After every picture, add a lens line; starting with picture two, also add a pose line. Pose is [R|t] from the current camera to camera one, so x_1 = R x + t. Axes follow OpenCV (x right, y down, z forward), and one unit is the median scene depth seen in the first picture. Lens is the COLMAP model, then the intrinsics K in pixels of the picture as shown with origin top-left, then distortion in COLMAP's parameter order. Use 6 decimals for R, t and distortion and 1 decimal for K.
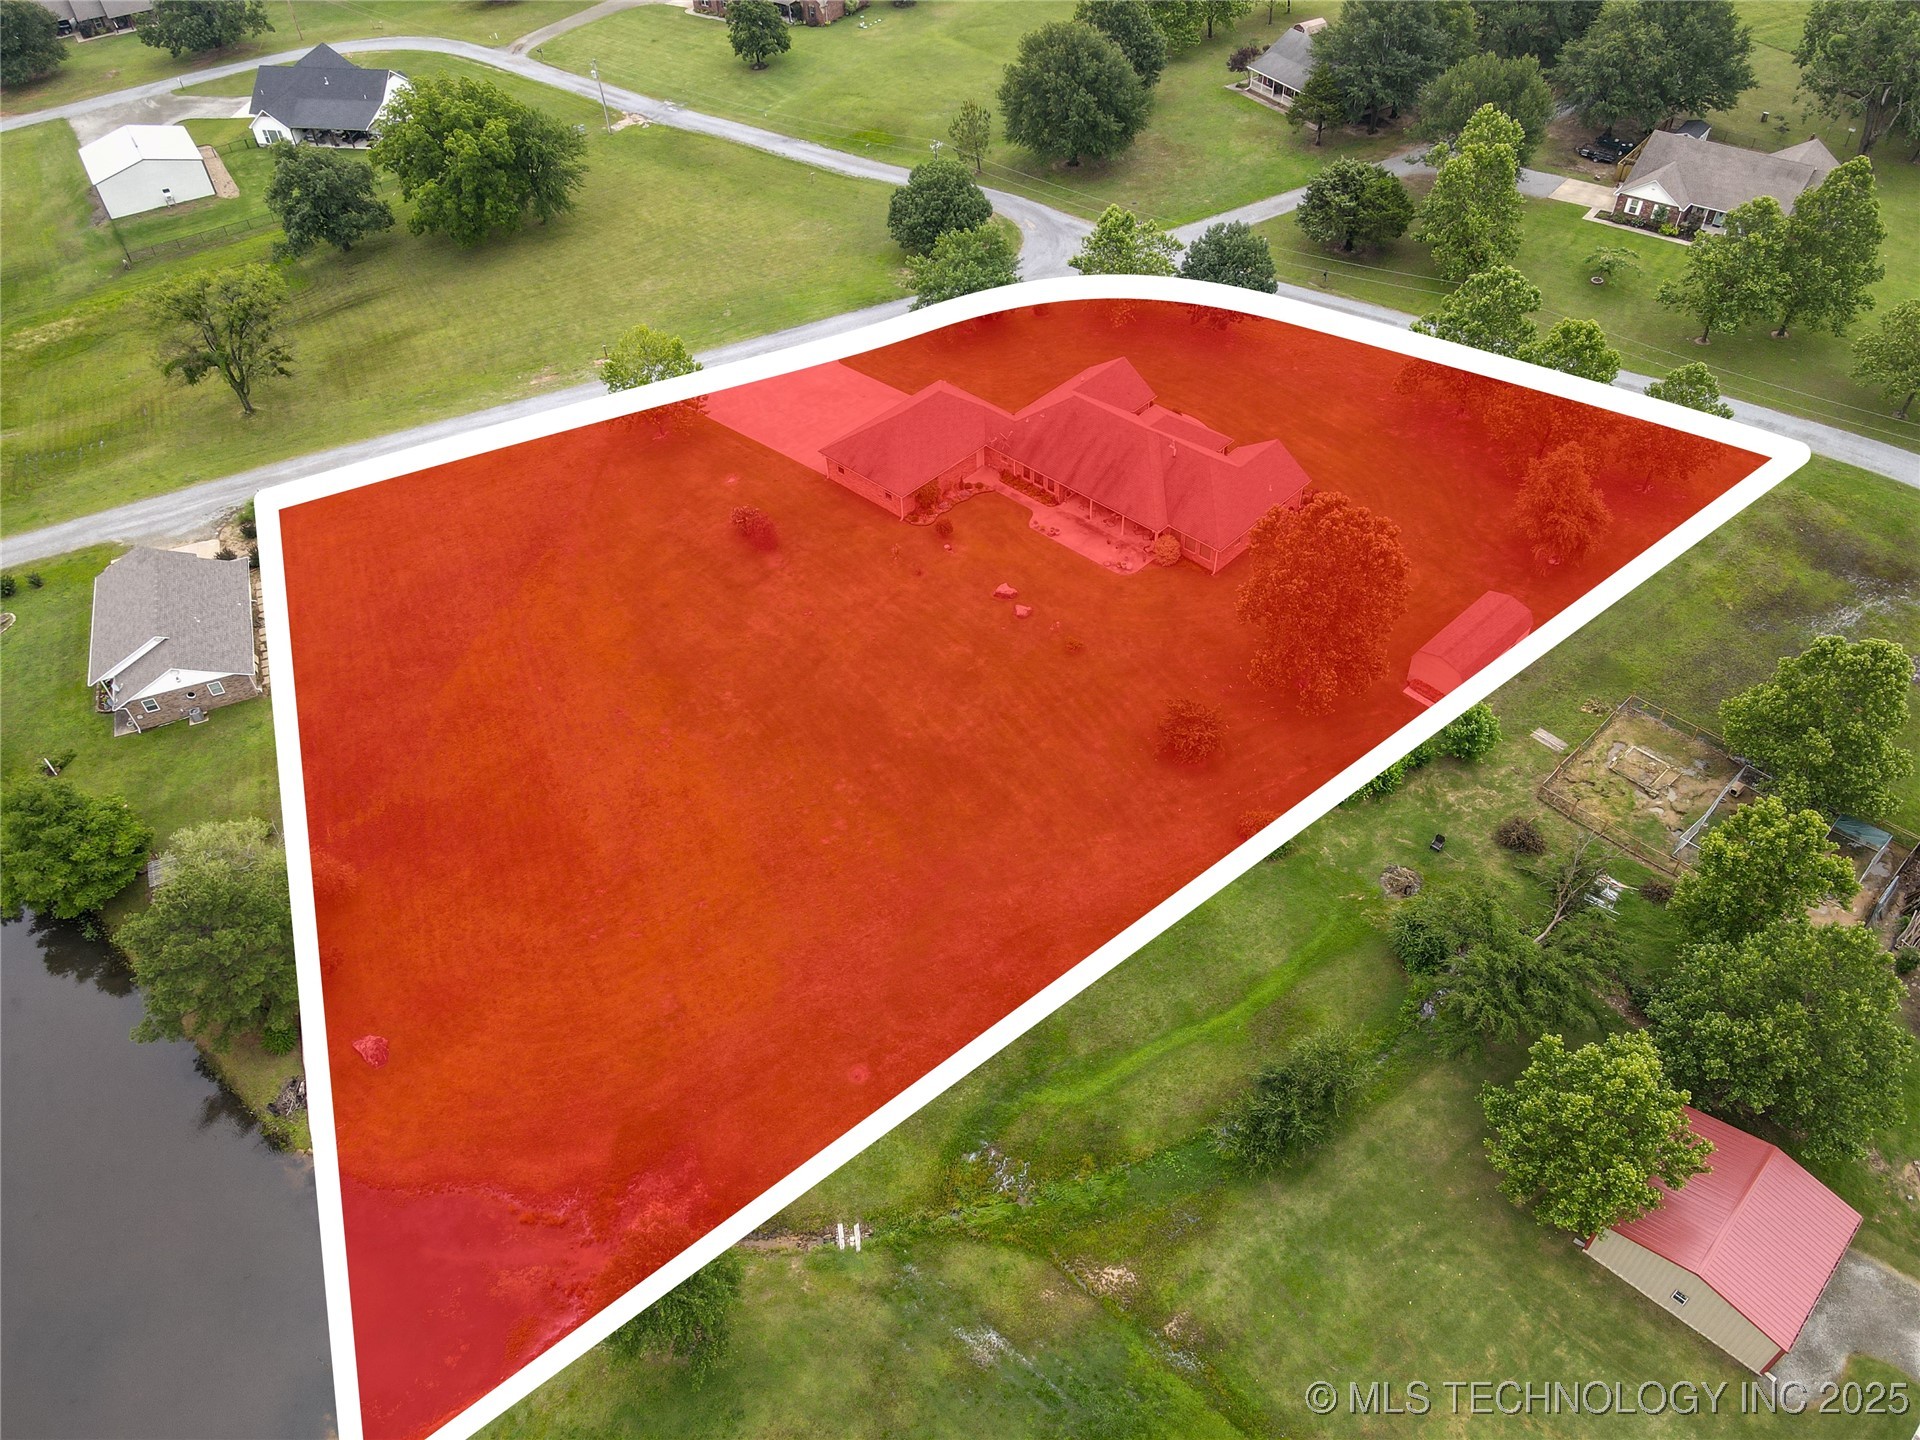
lens RADIAL K [[1412.6, 0, 969.8], [0, 1412.6, 709.3], [0, 0, 1]] dist [0.007220, 0.020473]
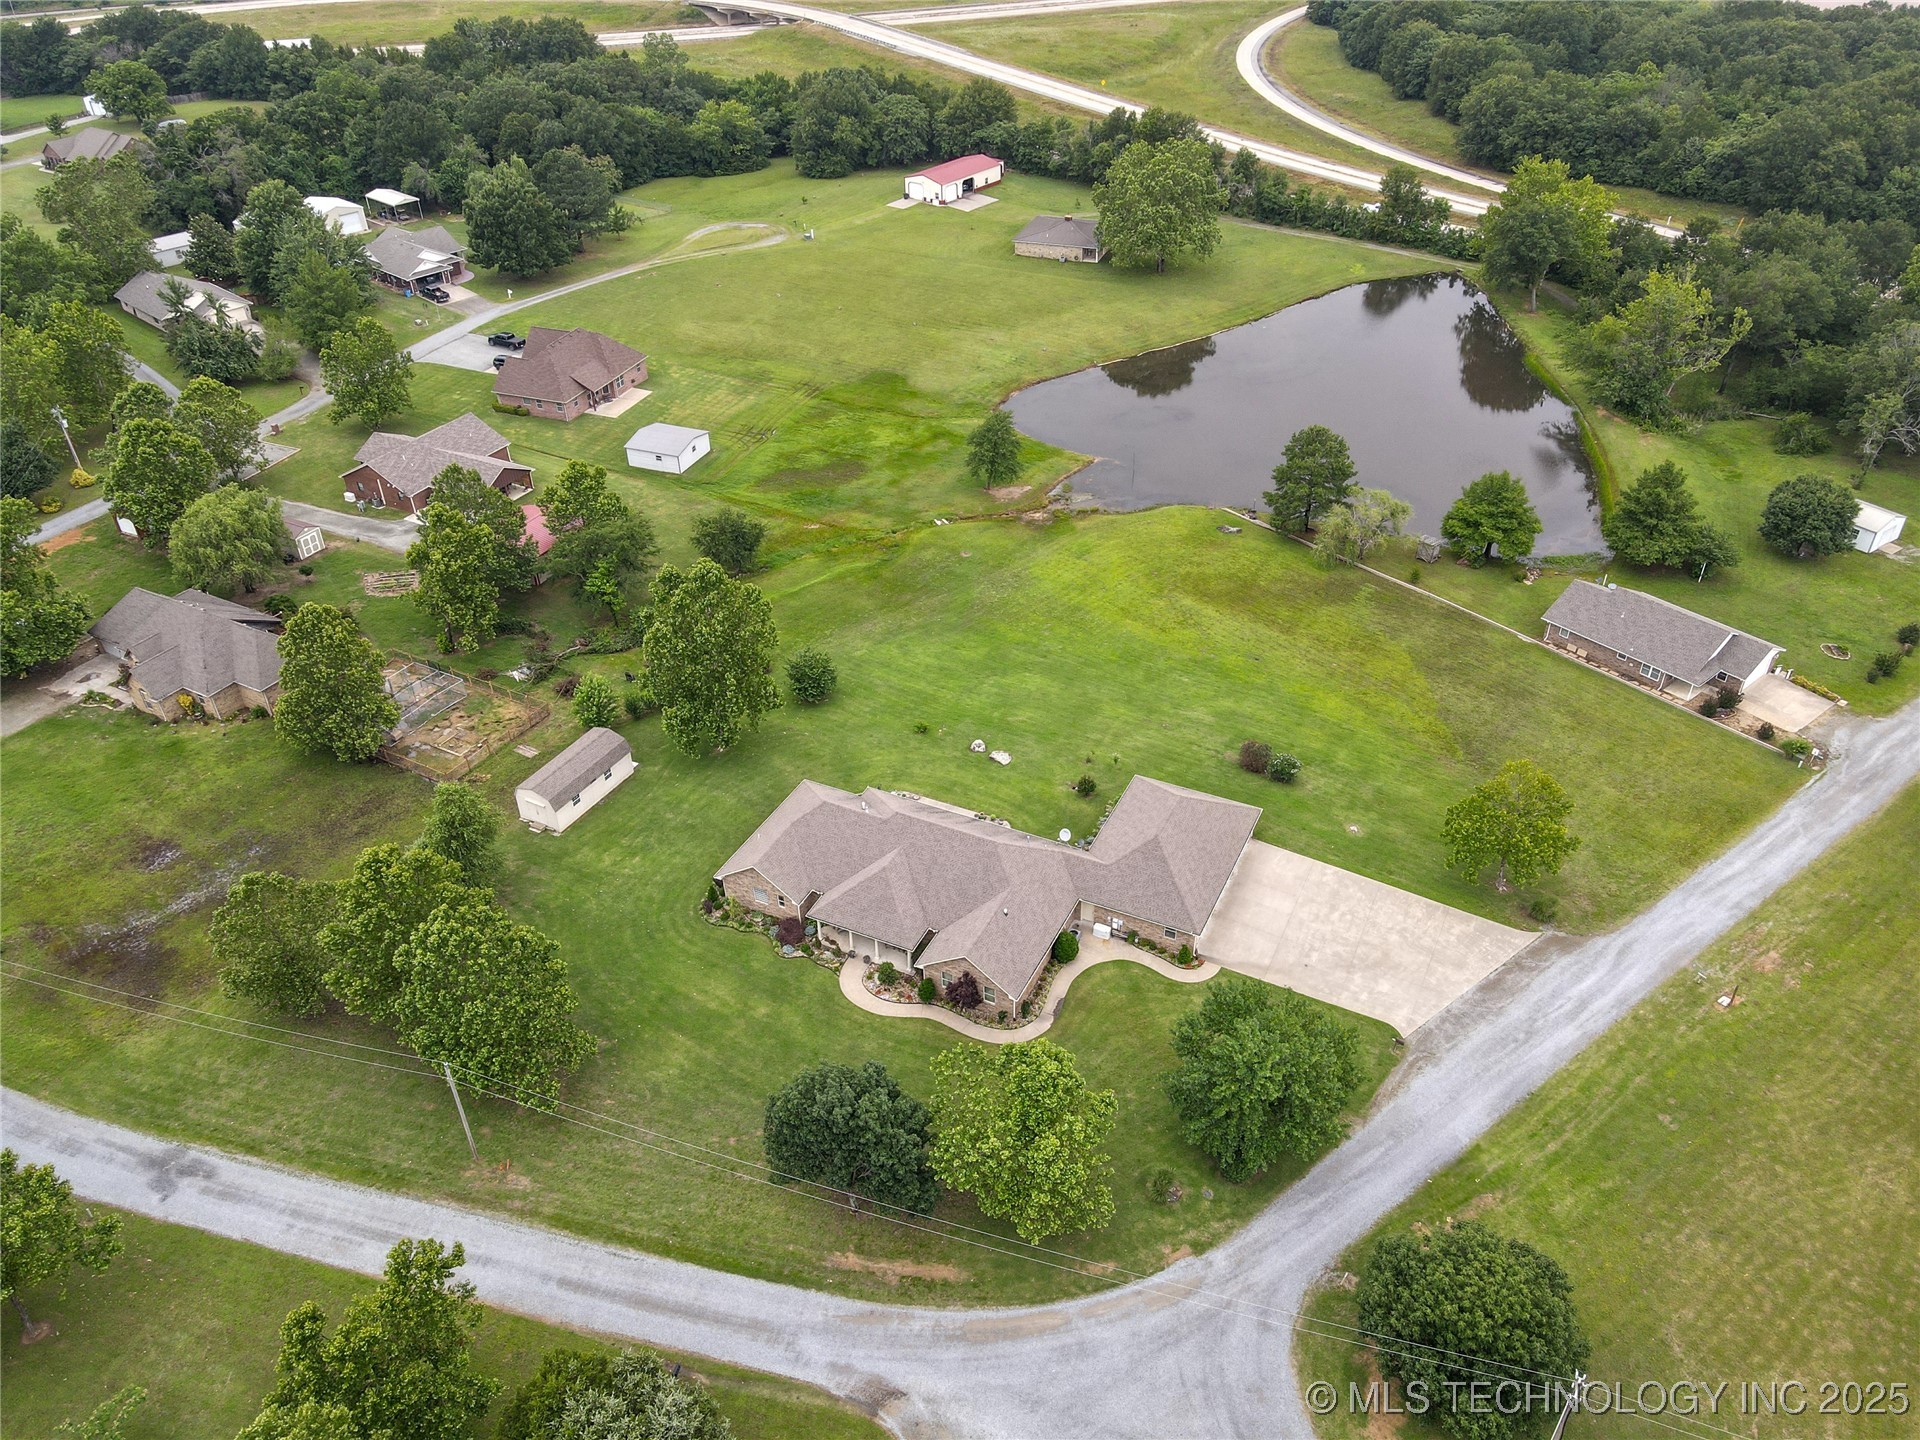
lens RADIAL K [[1412.6, 0, 976.6], [0, 1412.6, 712.5], [0, 0, 1]] dist [0.007220, 0.020473]
pose [[-0.952210, 0.212011, -0.219881, 0.263586], [-0.177233, 0.202788, 0.963050, -1.089179], [0.248767, 0.955996, -0.155522, 1.099866]]
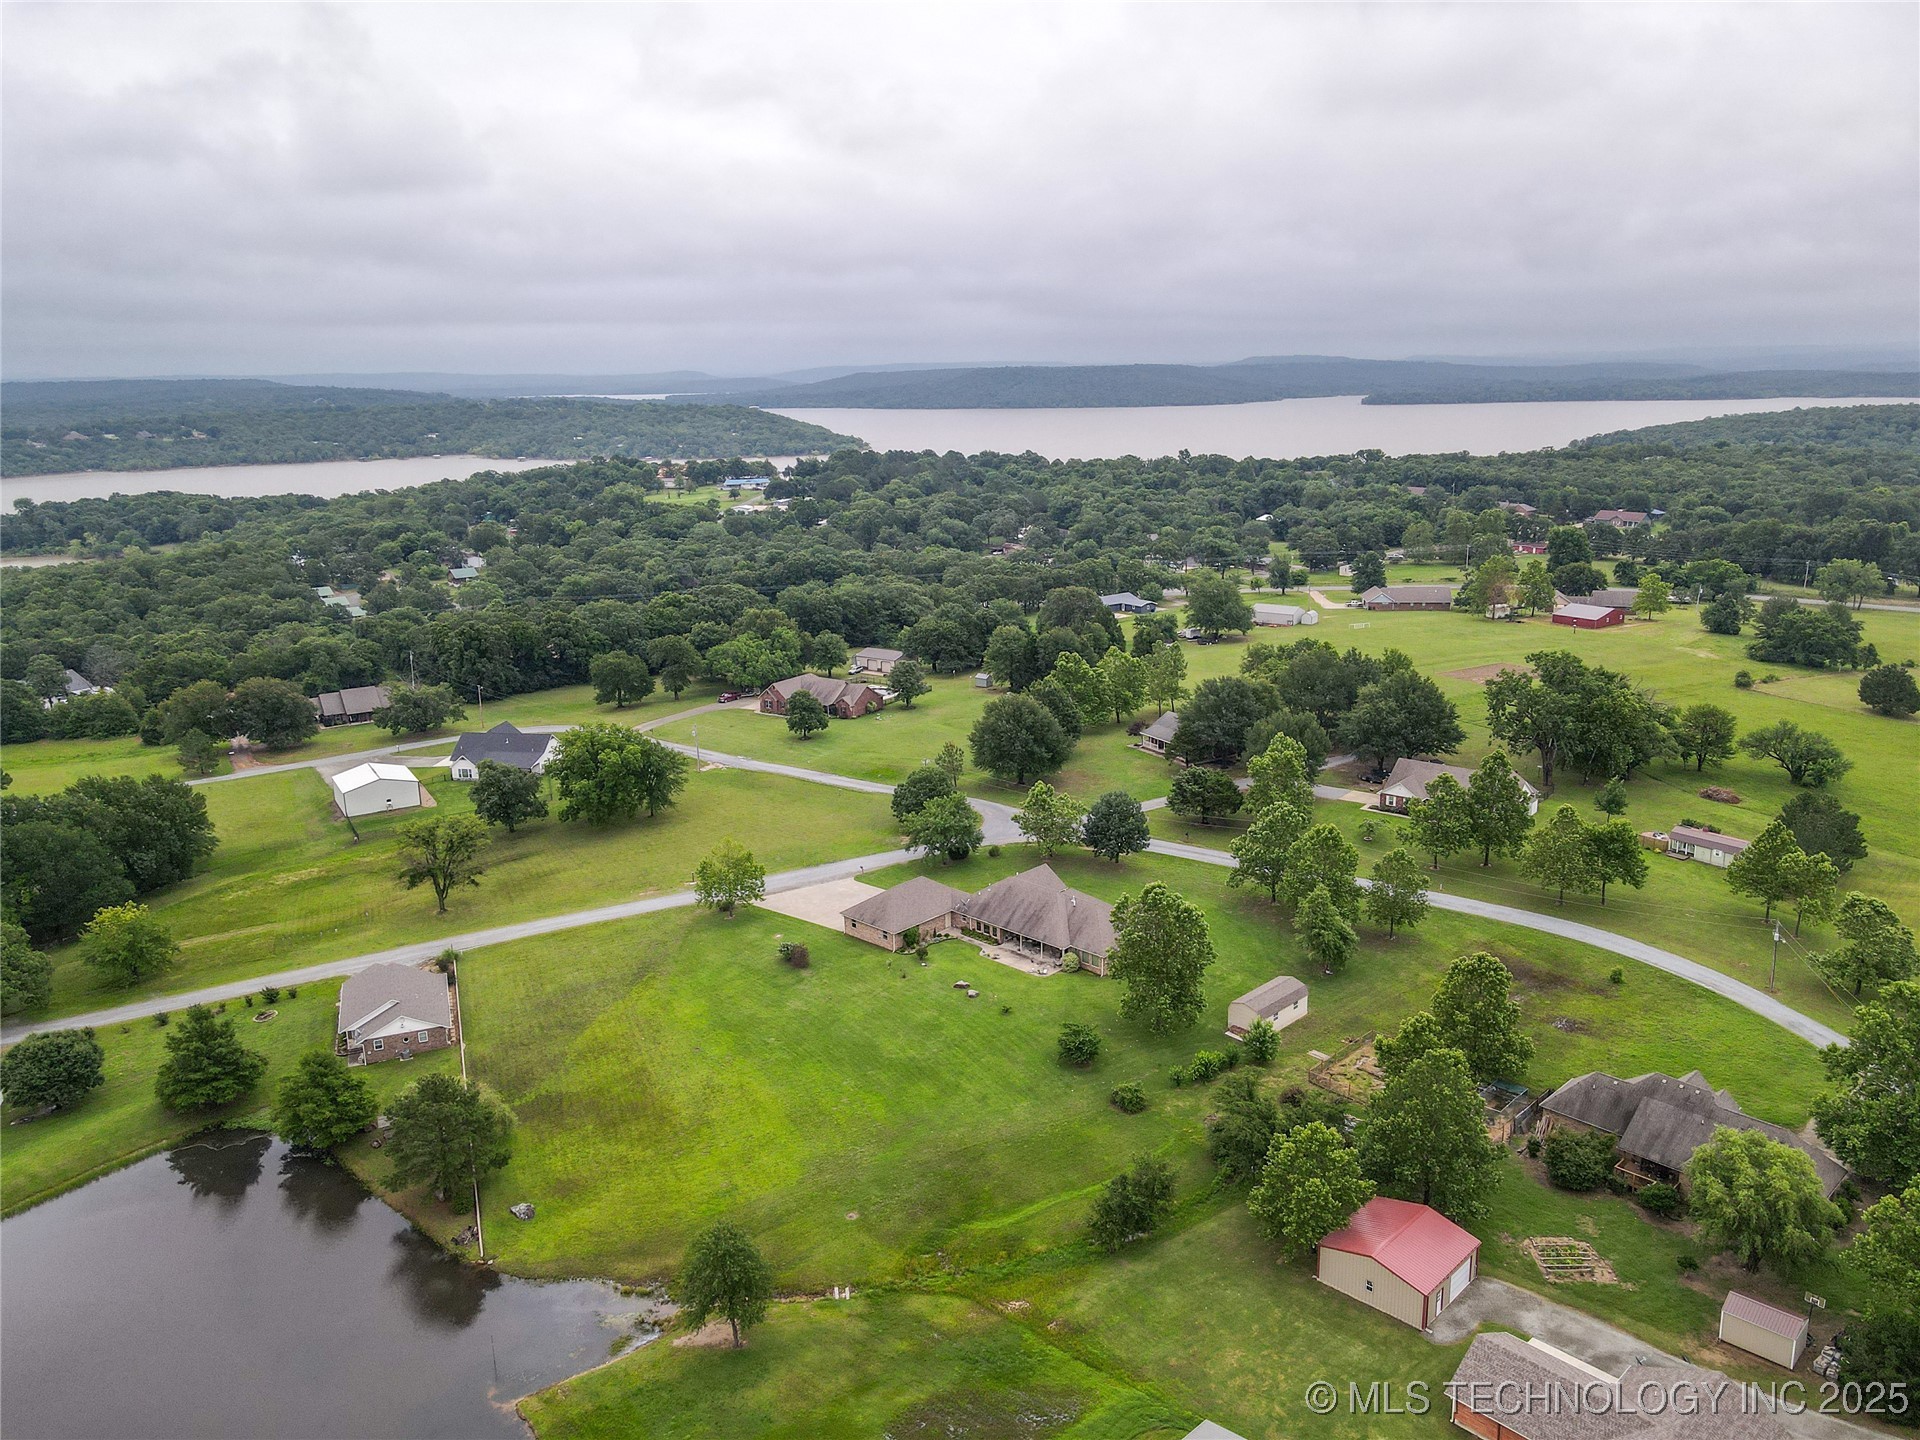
lens RADIAL K [[1412.6, 0, 970.5], [0, 1412.6, 725.1], [0, 0, 1]] dist [0.007220, 0.020473]
pose [[0.999933, 0.011570, 0.000083, 0.030413], [-0.009998, 0.867631, -0.497107, 0.408313], [-0.005824, 0.497073, 0.867689, -0.416040]]
